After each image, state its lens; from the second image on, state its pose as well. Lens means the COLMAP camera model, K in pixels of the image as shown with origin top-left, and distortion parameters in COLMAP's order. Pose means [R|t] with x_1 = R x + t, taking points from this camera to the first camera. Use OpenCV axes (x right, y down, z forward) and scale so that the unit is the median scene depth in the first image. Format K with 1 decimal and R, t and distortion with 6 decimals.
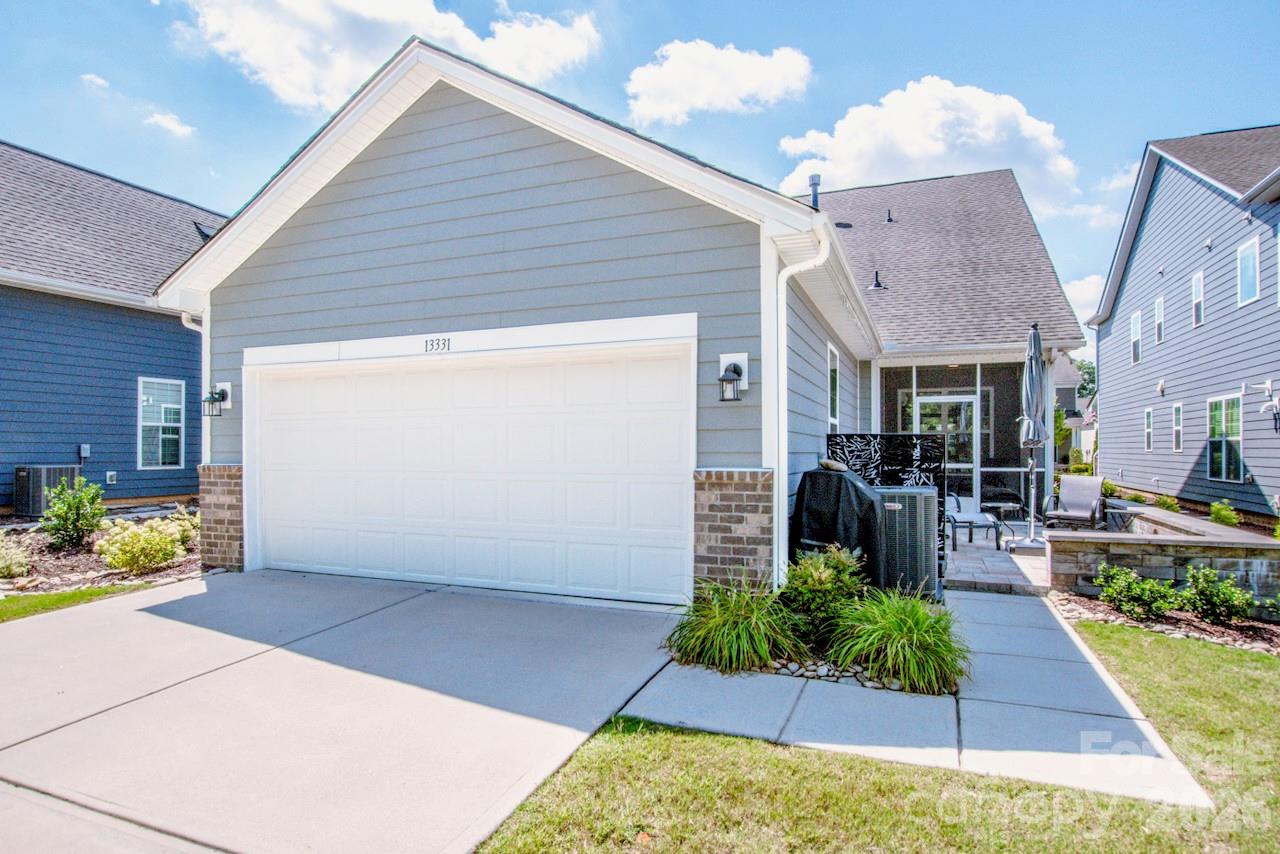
lens RADIAL K [[694.2, 0, 642.5], [0, 694.2, 453.2], [0, 0, 1]] dist [-0.032898, 0.001846]
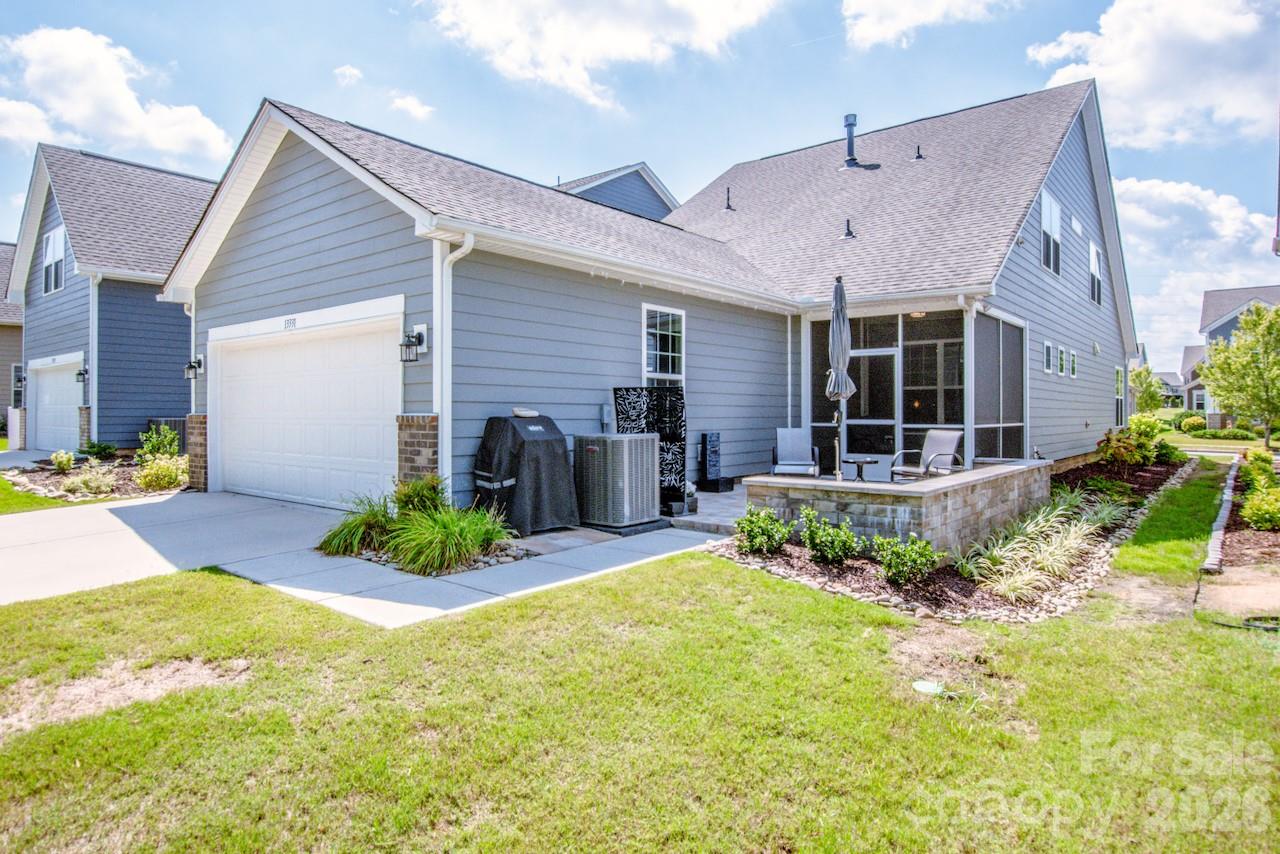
lens RADIAL K [[740.3, 0, 639.3], [0, 740.3, 406.5], [0, 0, 1]] dist [-0.008780, -0.000811]
pose [[0.951635, -0.000599, -0.307231, 0.788808], [-0.003950, 0.999892, -0.014185, 0.022797], [0.307206, 0.014713, 0.951529, -0.153343]]
